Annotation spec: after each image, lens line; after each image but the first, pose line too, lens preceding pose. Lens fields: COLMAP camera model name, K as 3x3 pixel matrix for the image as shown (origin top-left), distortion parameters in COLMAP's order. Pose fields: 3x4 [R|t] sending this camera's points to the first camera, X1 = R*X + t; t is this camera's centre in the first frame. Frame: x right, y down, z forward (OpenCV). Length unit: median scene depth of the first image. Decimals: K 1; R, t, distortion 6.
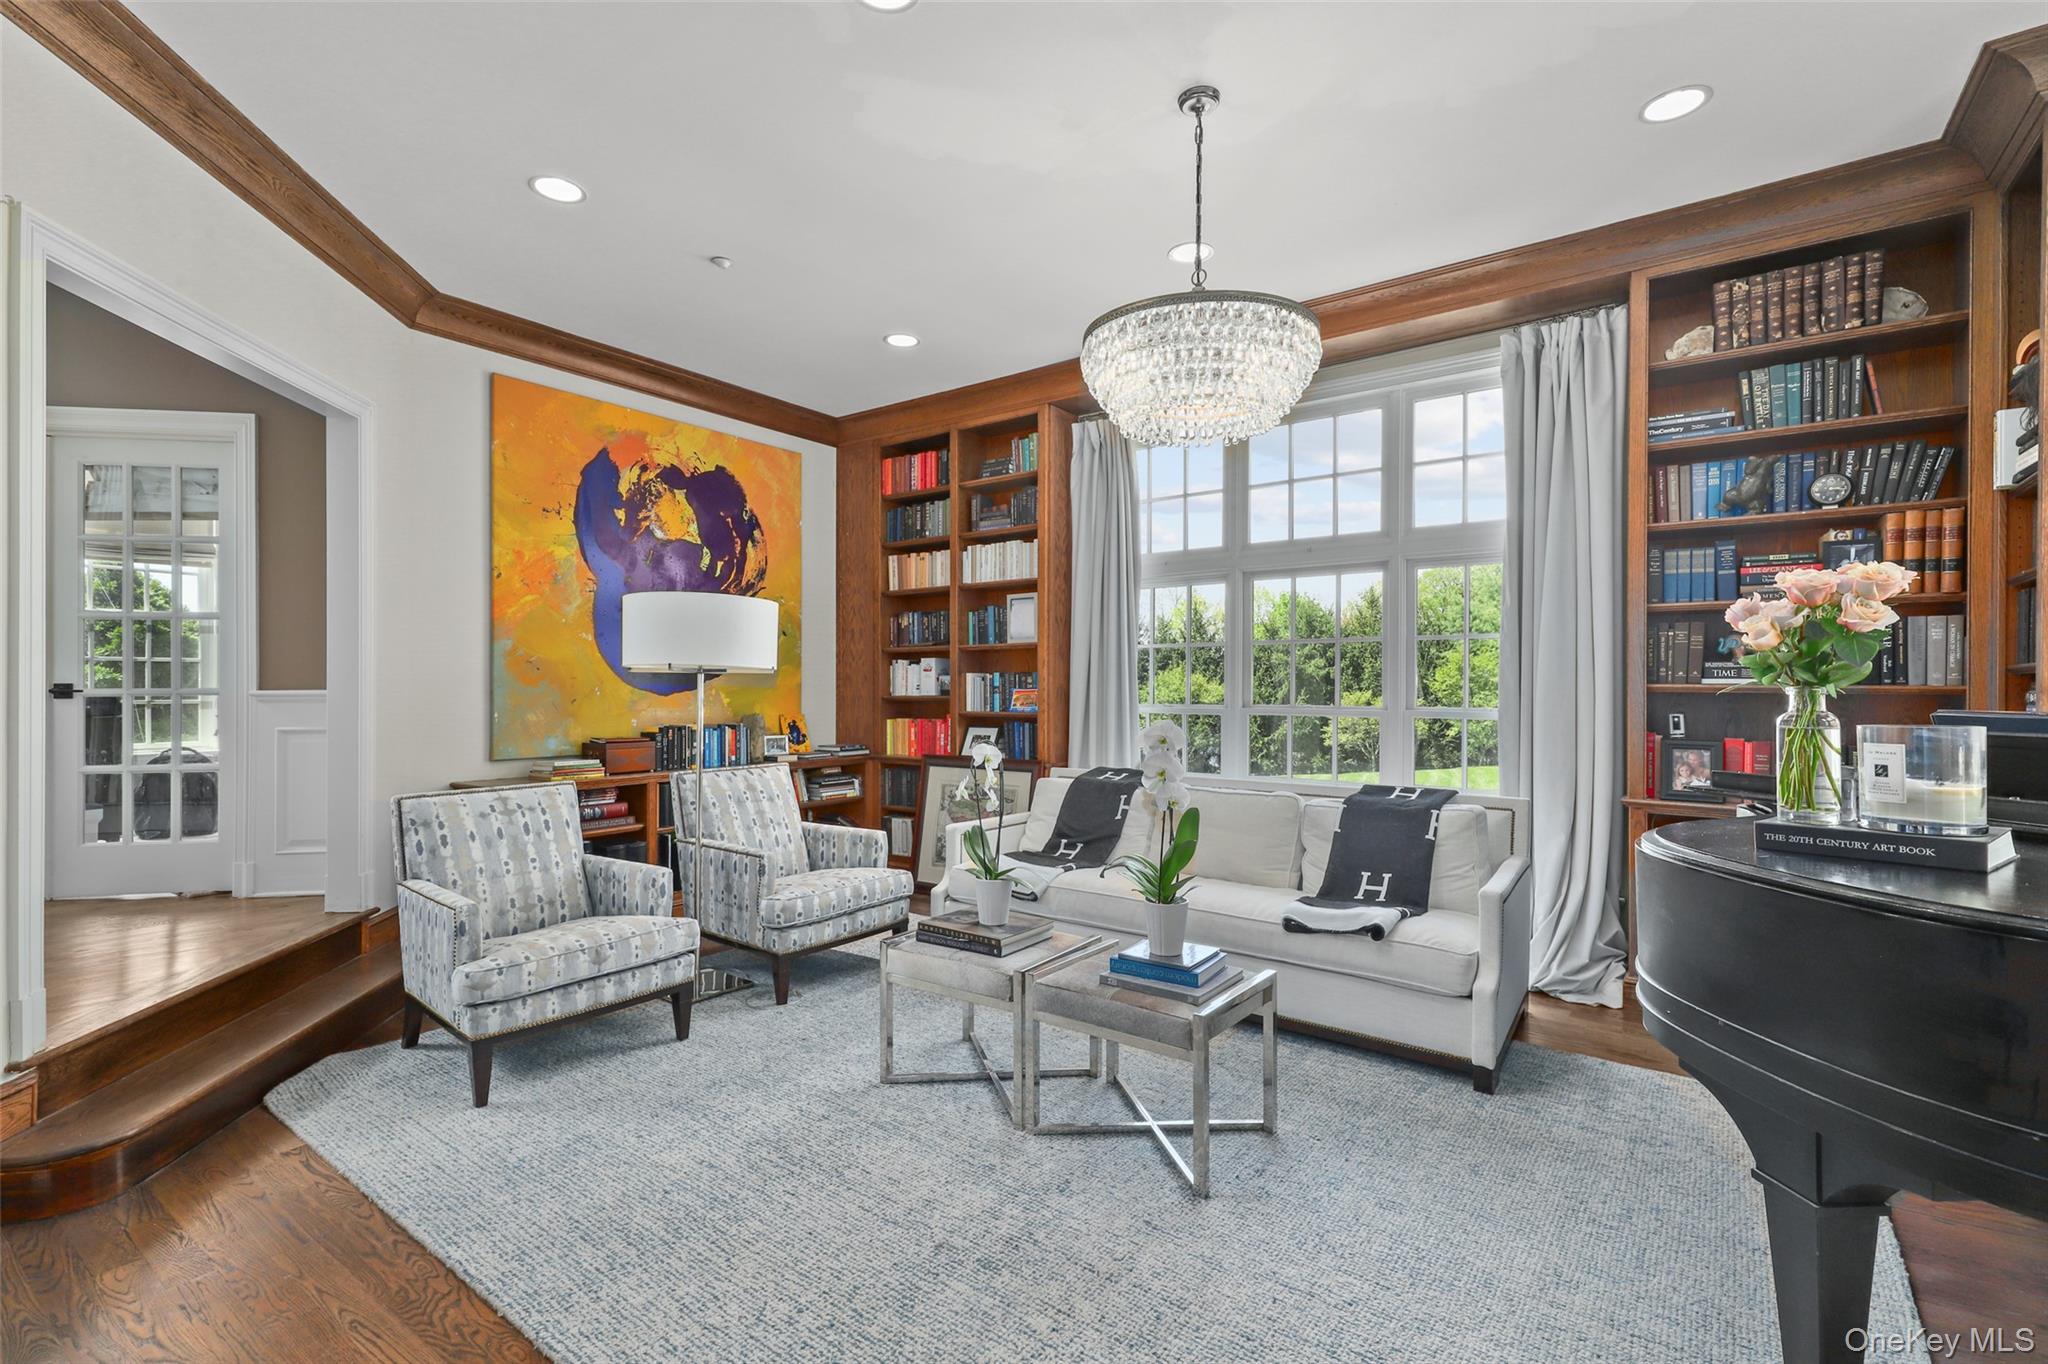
lens RADIAL K [[935.8, 0, 1018.7], [0, 935.8, 690.1], [0, 0, 1]] dist [0.017275, -0.000496]
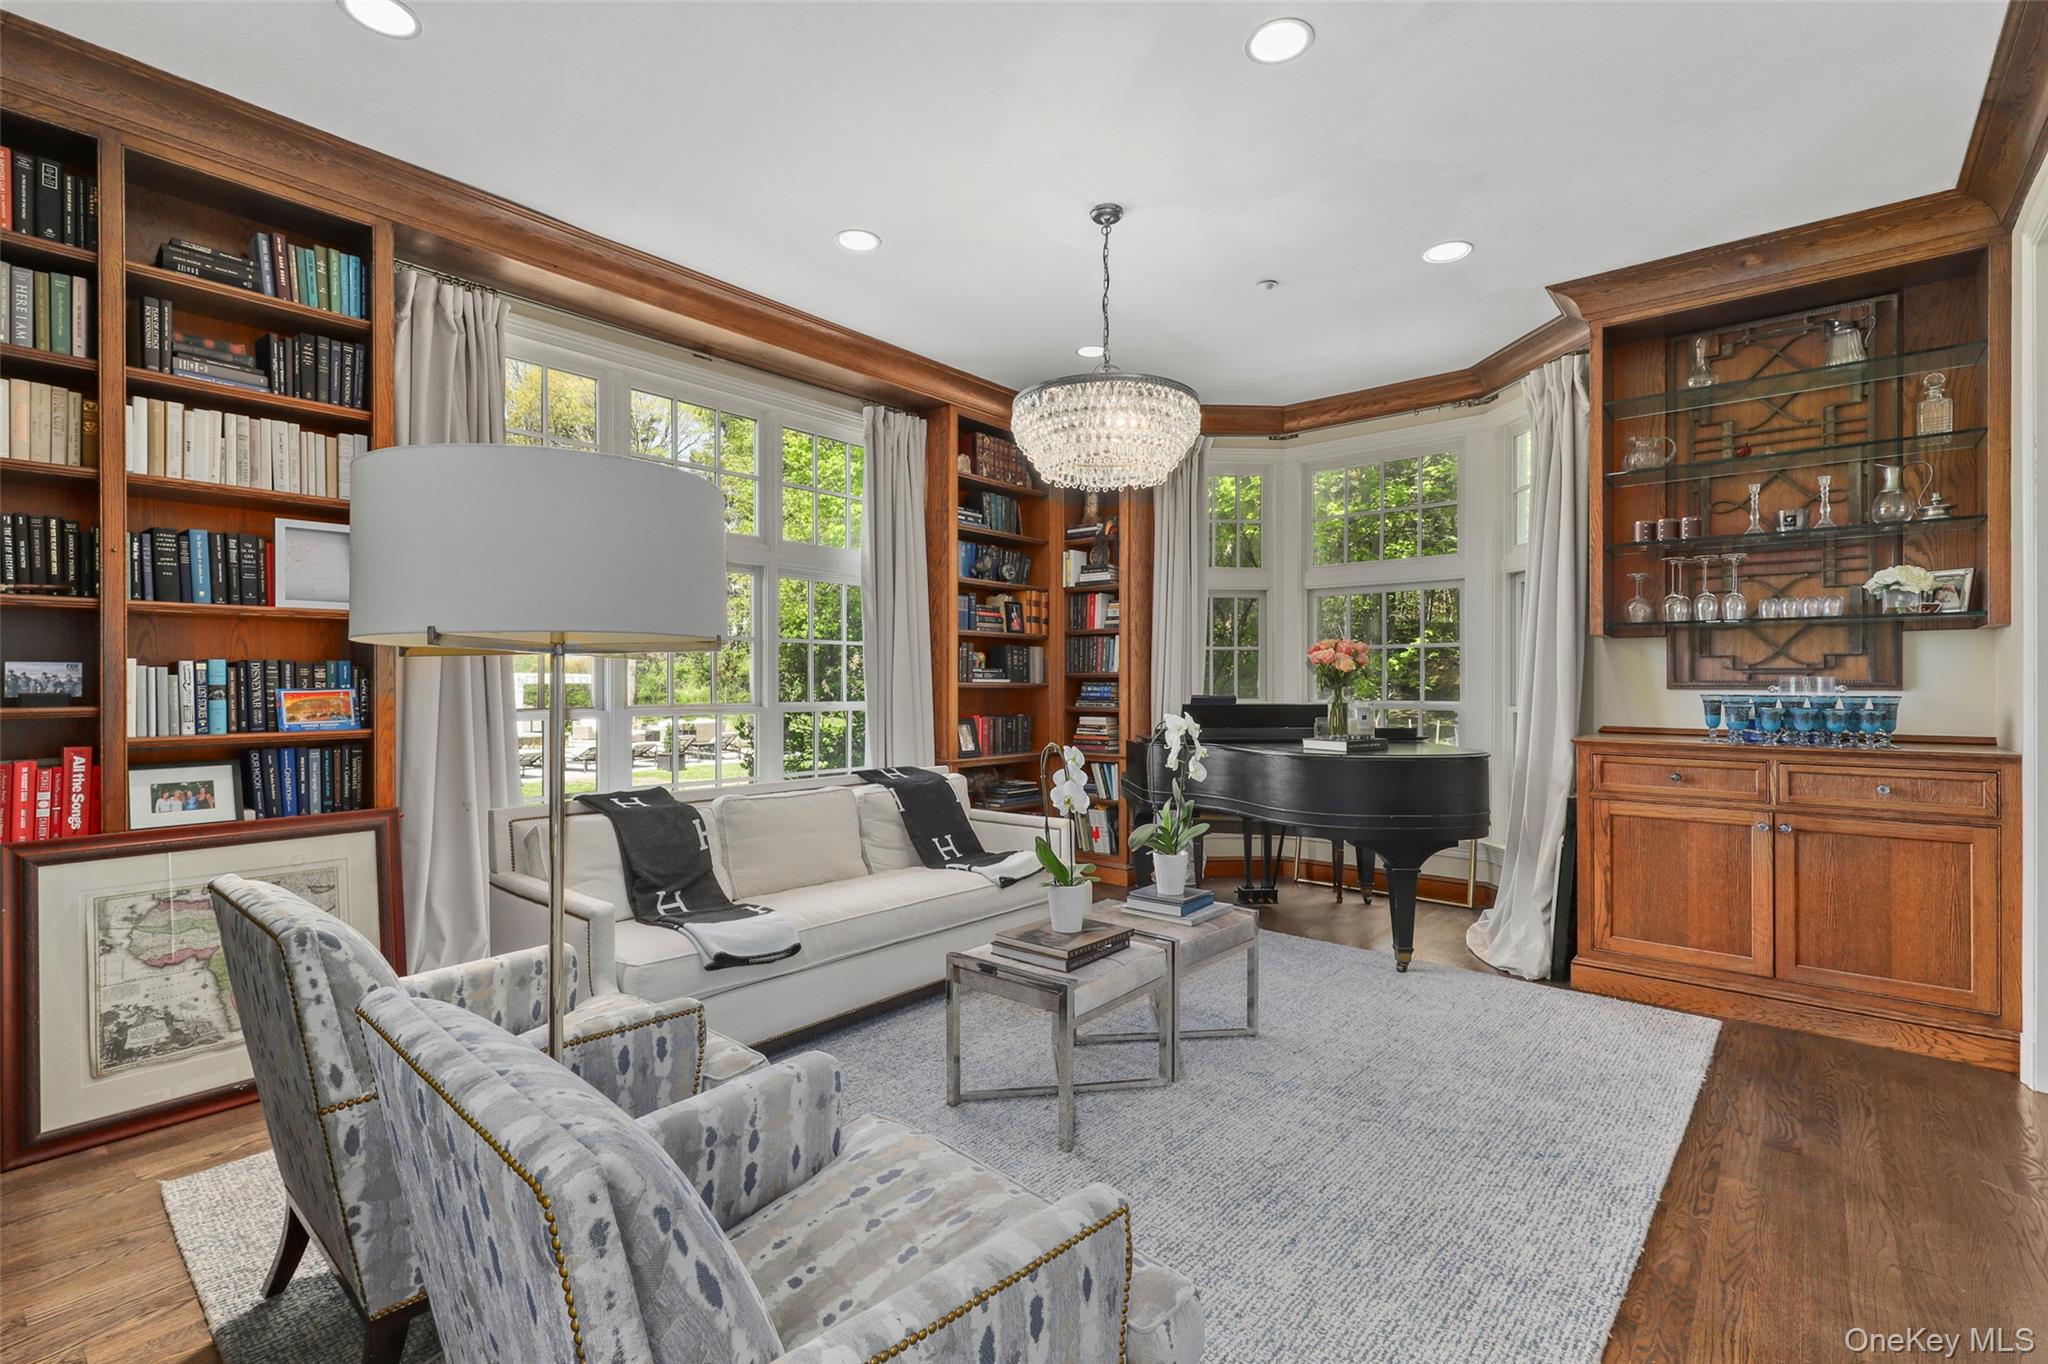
lens RADIAL K [[935.8, 0, 1019.2], [0, 935.8, 681.9], [0, 0, 1]] dist [0.017275, -0.000496]
pose [[0.062438, -0.000456, 0.998049, -0.717315], [0.003262, 0.999995, 0.000253, -0.006718], [-0.998044, 0.003239, 0.062439, 0.710320]]
